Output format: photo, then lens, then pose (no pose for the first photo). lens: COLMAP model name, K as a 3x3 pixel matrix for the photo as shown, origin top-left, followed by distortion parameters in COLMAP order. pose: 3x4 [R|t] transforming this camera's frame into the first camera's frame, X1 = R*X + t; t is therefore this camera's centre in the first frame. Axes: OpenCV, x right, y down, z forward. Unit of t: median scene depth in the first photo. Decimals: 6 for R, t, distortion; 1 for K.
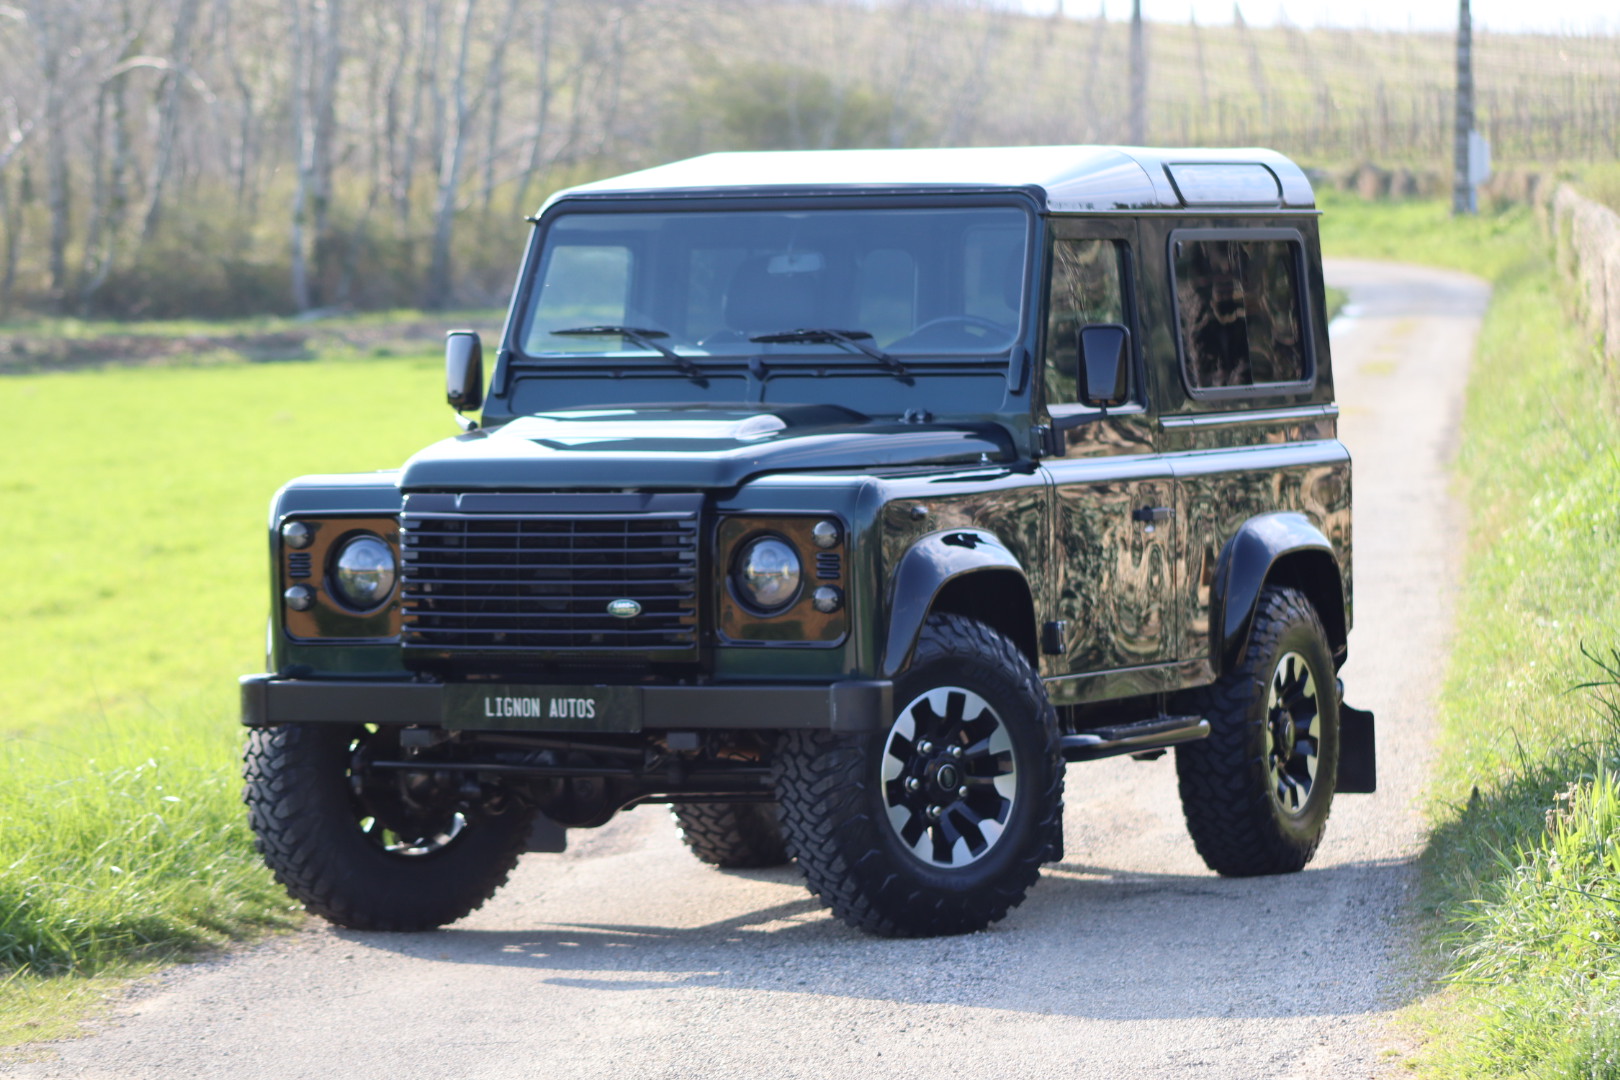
lens RADIAL K [[8308.3, 0, 807.8], [0, 8308.3, 543.6], [0, 0, 1]] dist [0.340024, 0.000000]
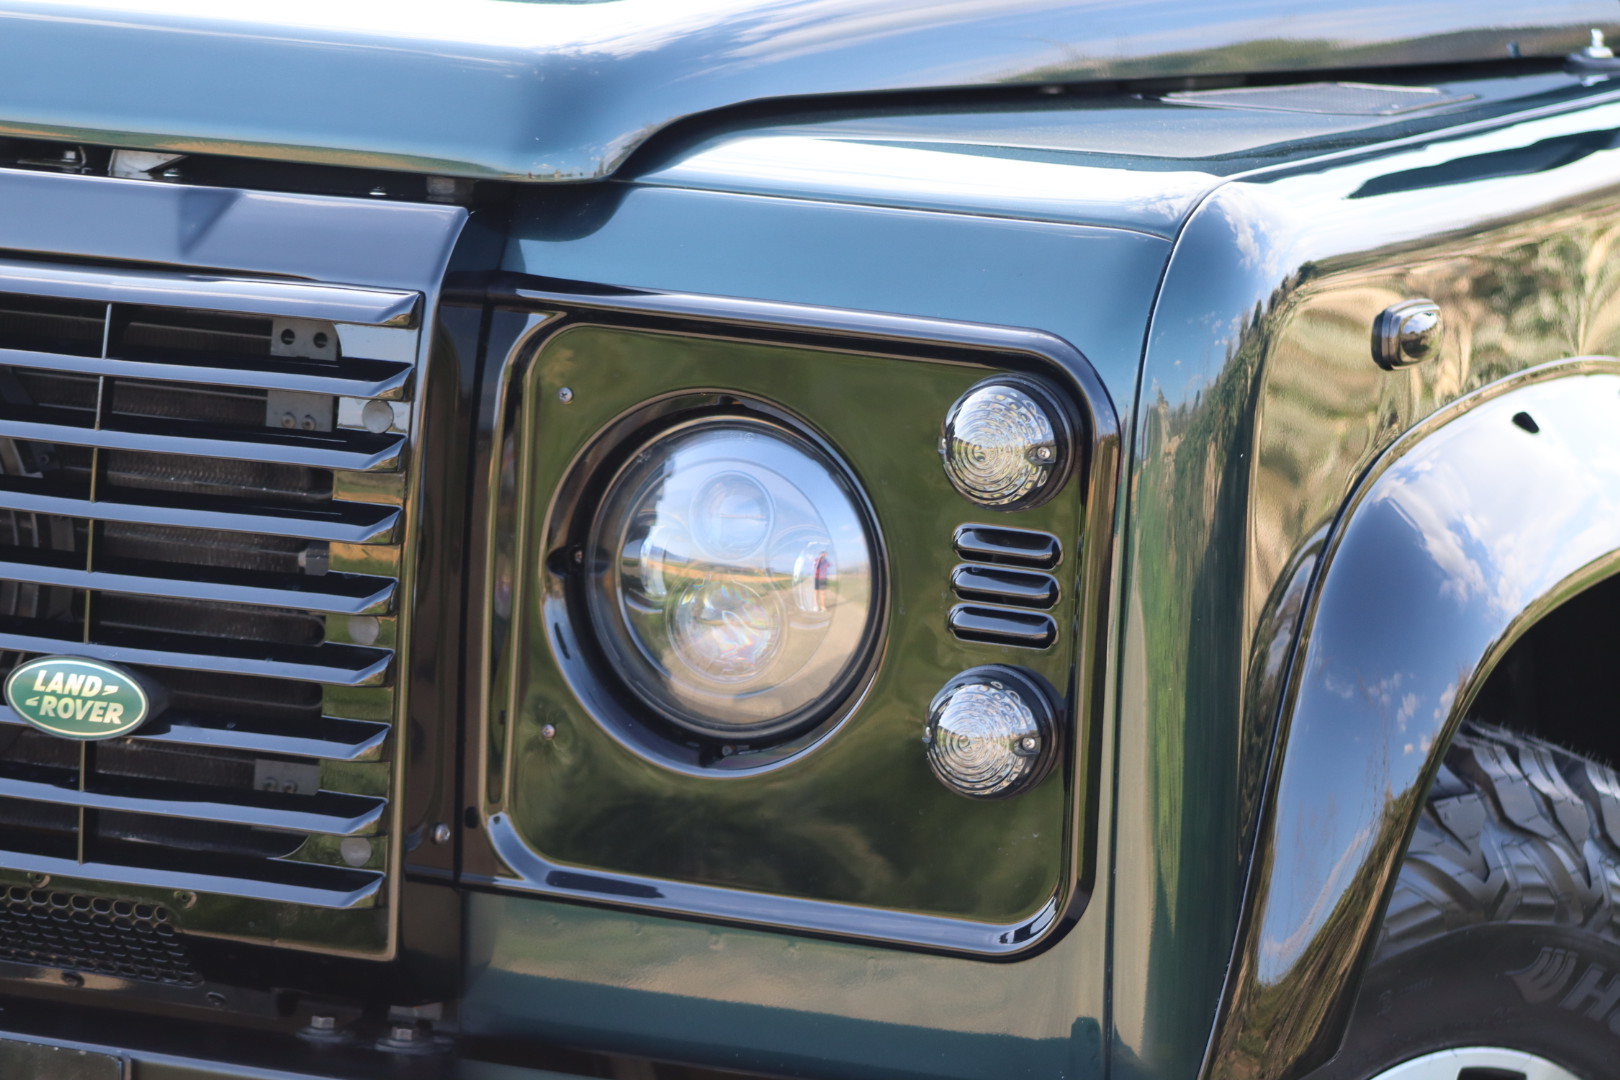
lens RADIAL K [[6744.0, 0, 808.9], [0, 6744.0, 540.0], [0, 0, 1]] dist [0.393477, 0.000000]
pose [[0.998336, 0.056807, 0.009946, -0.004388], [-0.057562, 0.992140, 0.111109, -0.017390], [-0.003556, -0.111497, 0.993758, 0.801031]]
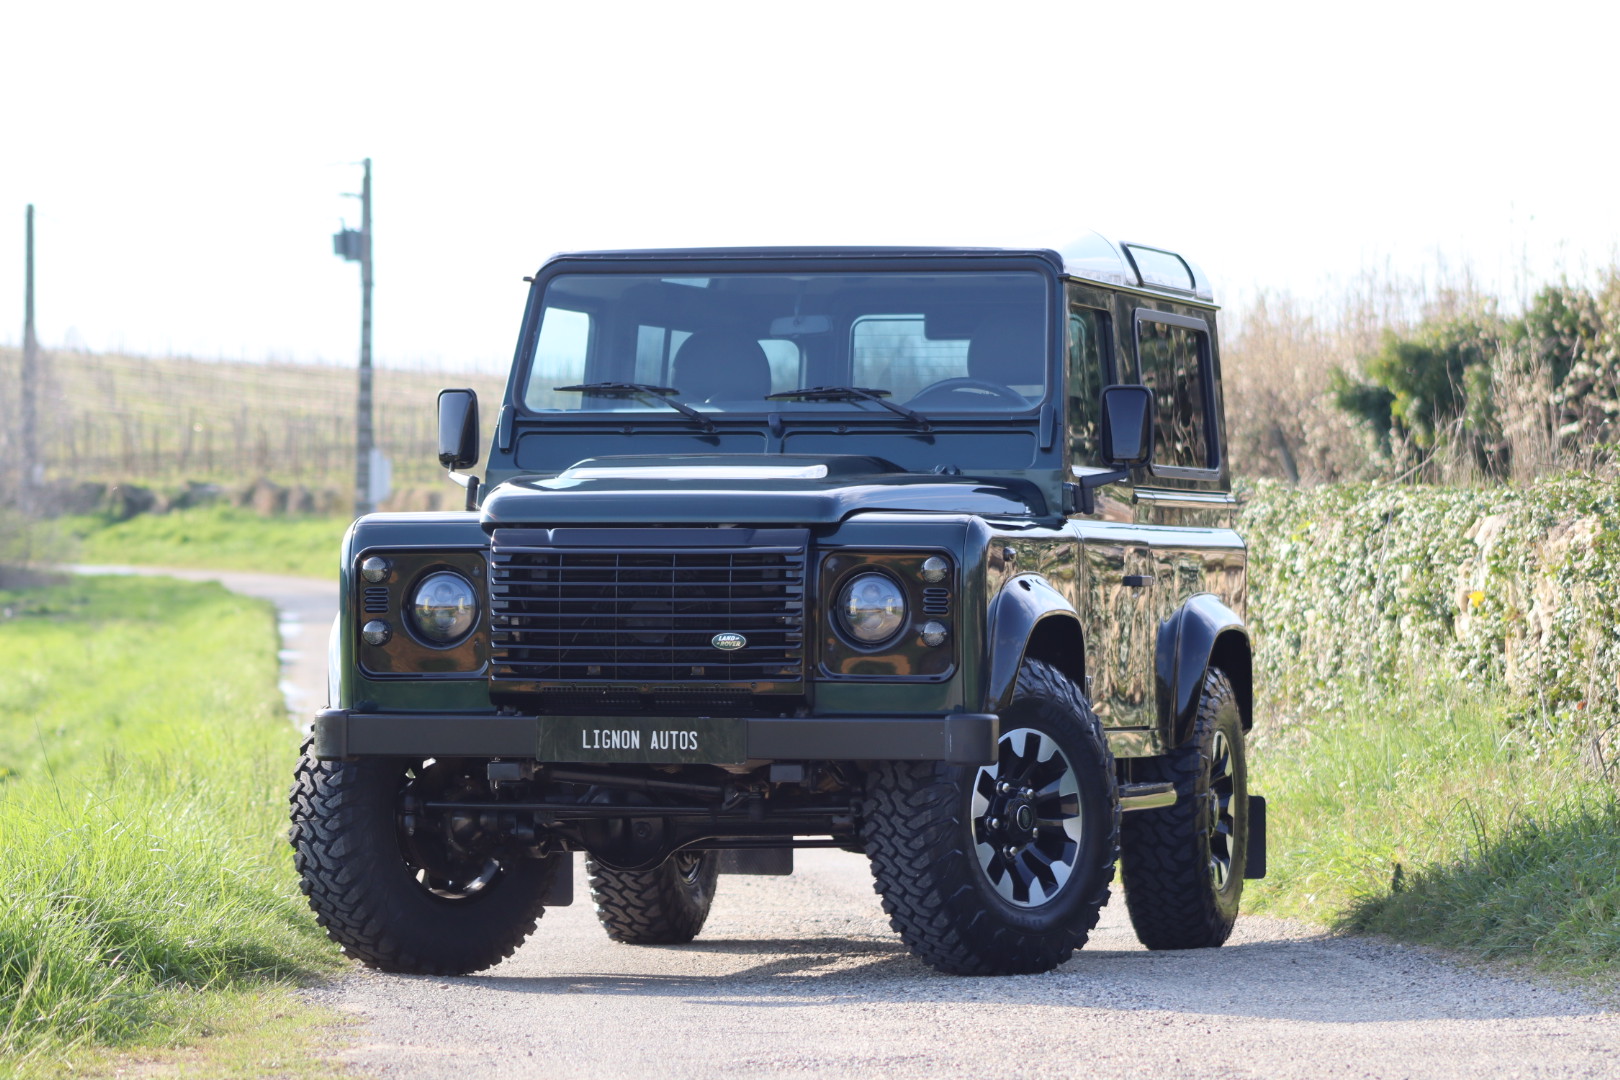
lens RADIAL K [[8308.3, 0, 811.3], [0, 8308.3, 540.3], [0, 0, 1]] dist [0.340024, 0.000000]
pose [[0.989486, 0.017504, 0.143566, -0.153561], [-0.011614, 0.999060, -0.041758, 0.036683], [-0.144162, 0.039651, 0.988759, 0.001841]]
